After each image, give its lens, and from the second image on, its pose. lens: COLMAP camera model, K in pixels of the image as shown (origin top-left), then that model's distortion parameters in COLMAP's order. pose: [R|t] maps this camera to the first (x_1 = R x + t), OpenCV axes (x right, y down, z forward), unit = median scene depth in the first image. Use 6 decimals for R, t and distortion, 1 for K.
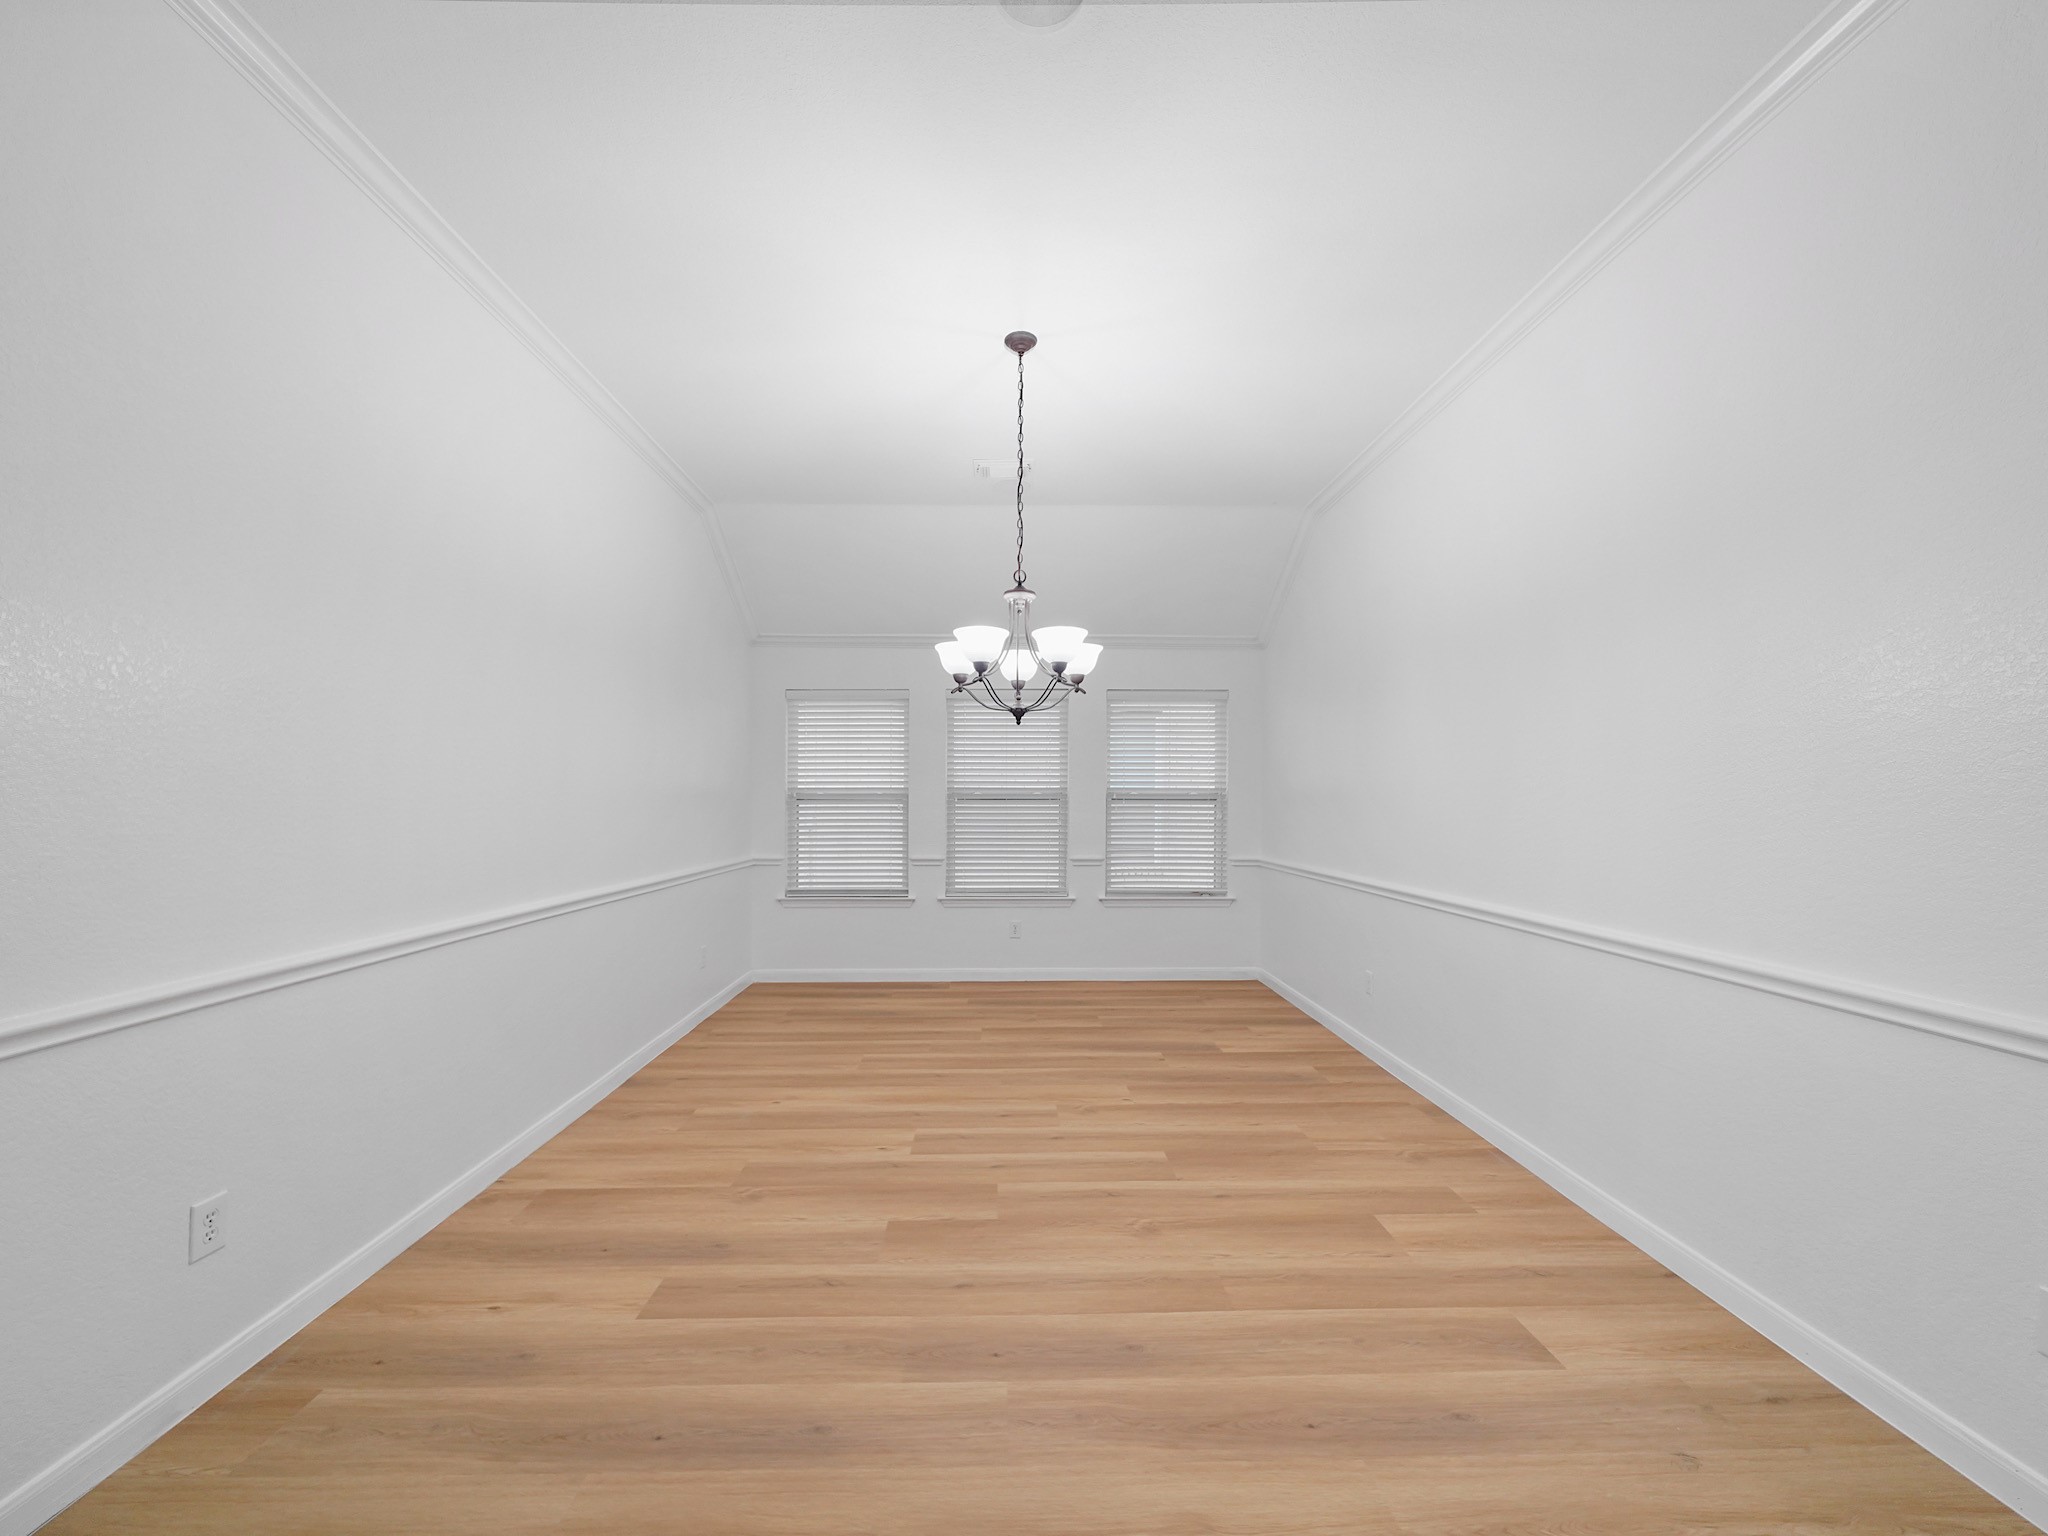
lens RADIAL K [[792.6, 0, 1014.0], [0, 792.6, 795.6], [0, 0, 1]] dist [-0.004915, -0.000502]
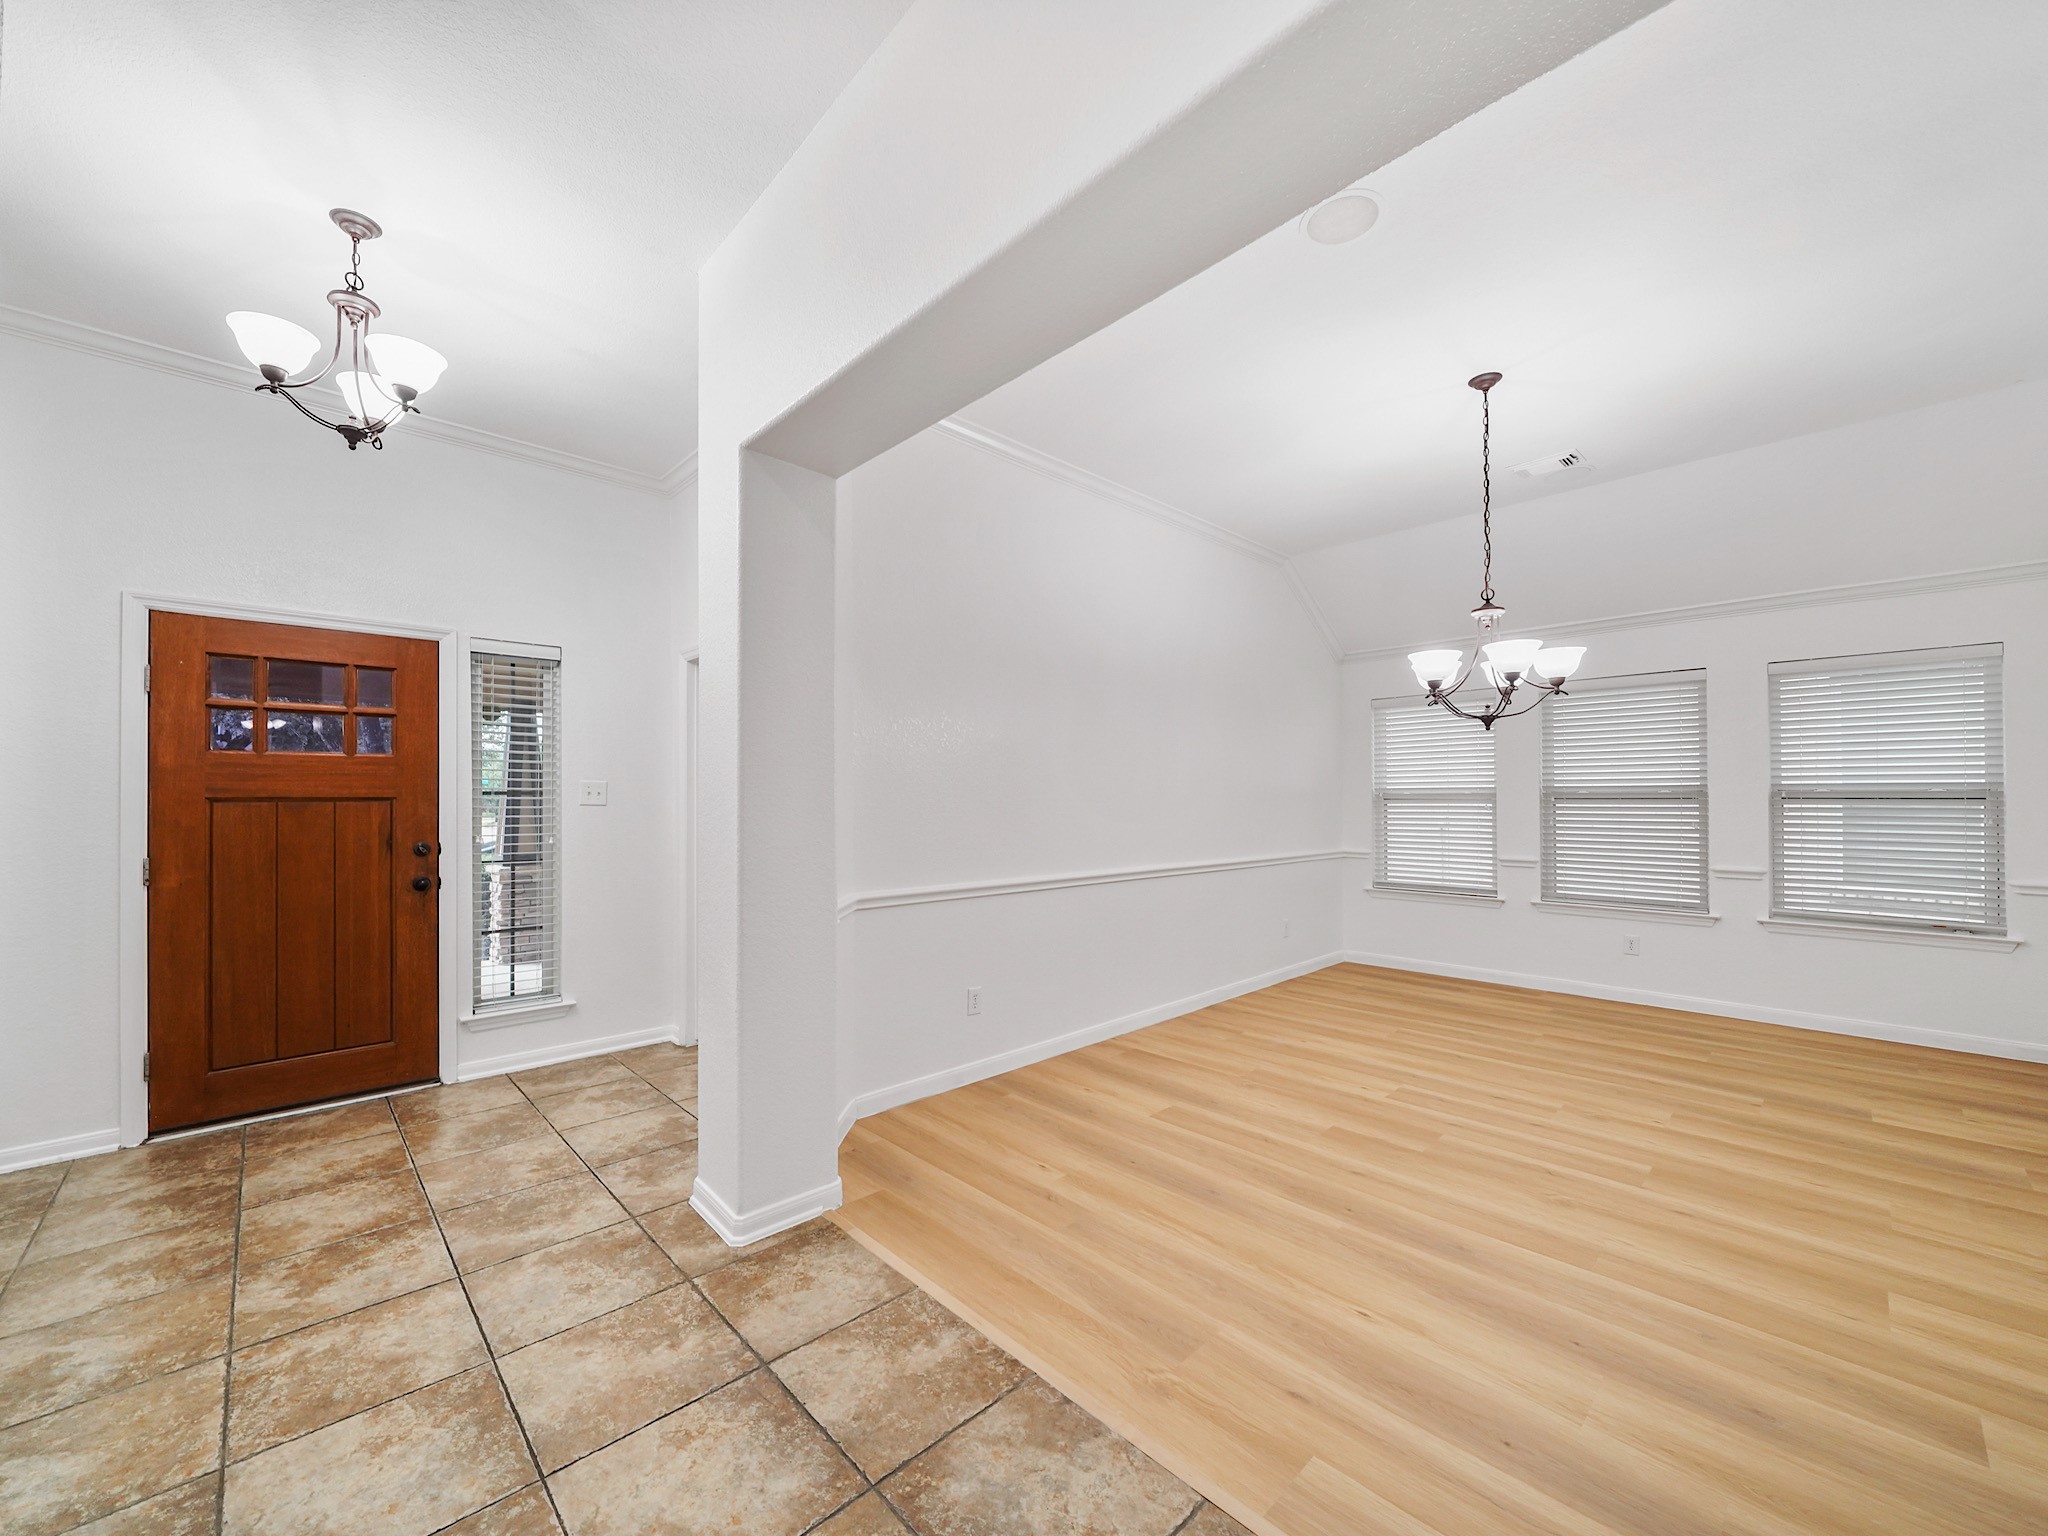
lens RADIAL K [[803.6, 0, 1020.6], [0, 803.6, 785.8], [0, 0, 1]] dist [-0.001871, 0.000033]
pose [[0.675194, -0.012453, -0.737535, 0.360501], [0.004622, 0.999909, -0.012652, -0.002799], [0.737626, 0.005134, 0.675190, -0.203382]]
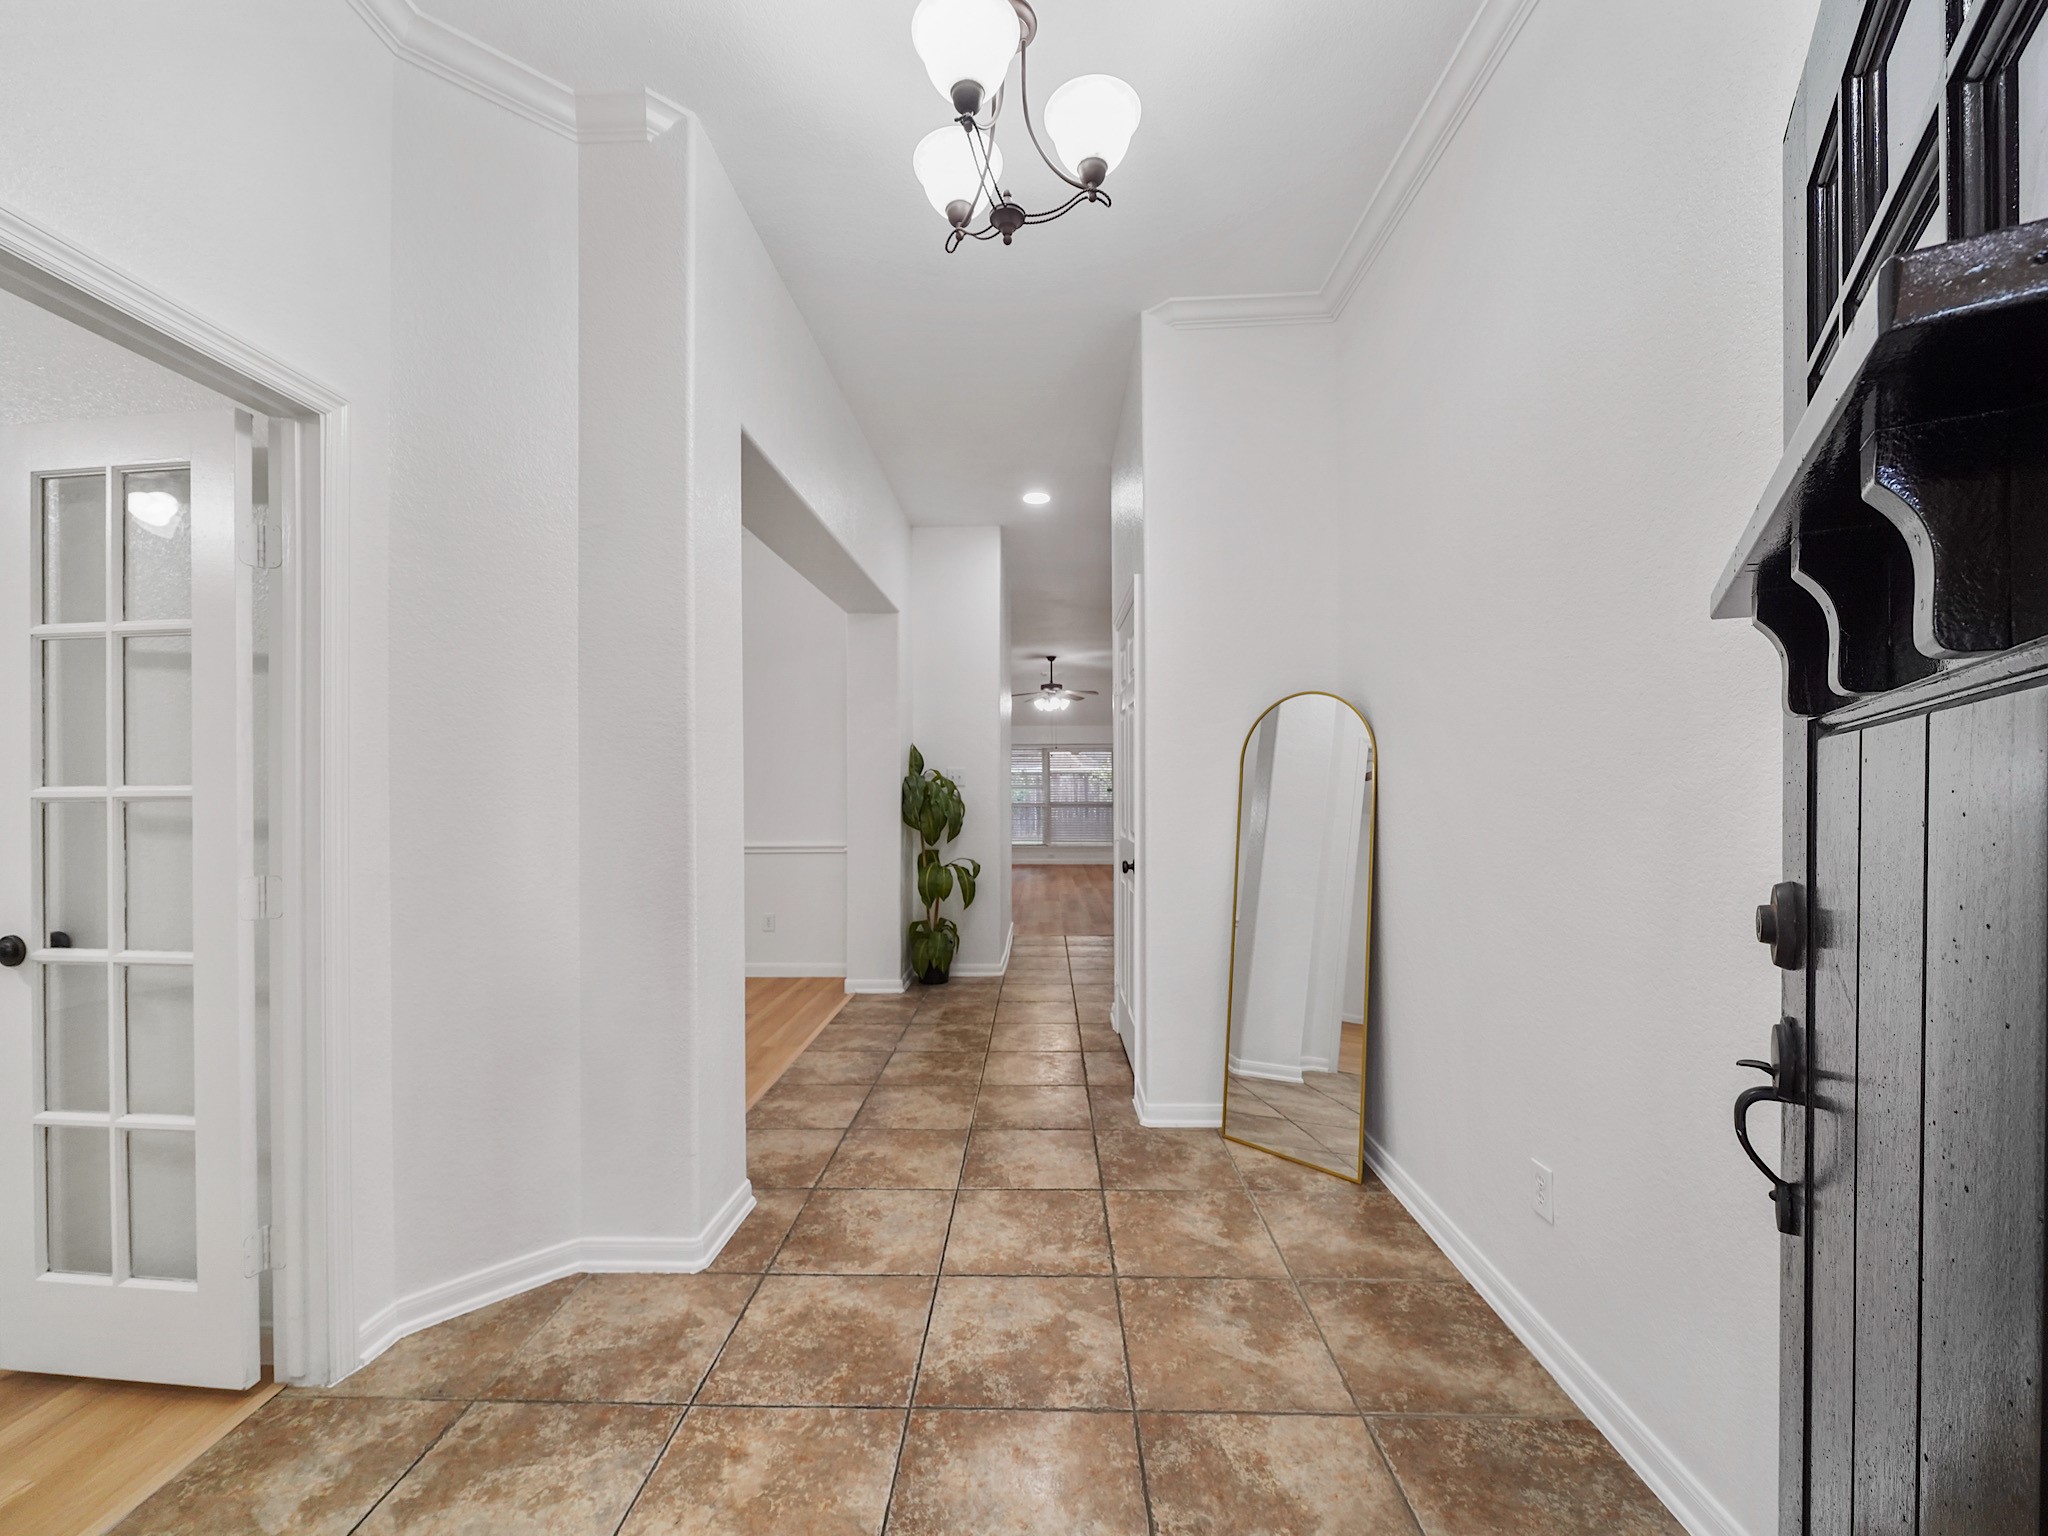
lens RADIAL K [[803.6, 0, 1020.6], [0, 803.6, 785.8], [0, 0, 1]] dist [-0.001871, 0.000033]
pose [[0.043813, 0.009498, 0.998995, -1.116560], [0.004757, 0.999941, -0.009715, 0.020548], [-0.999028, 0.005178, 0.043766, -0.187463]]
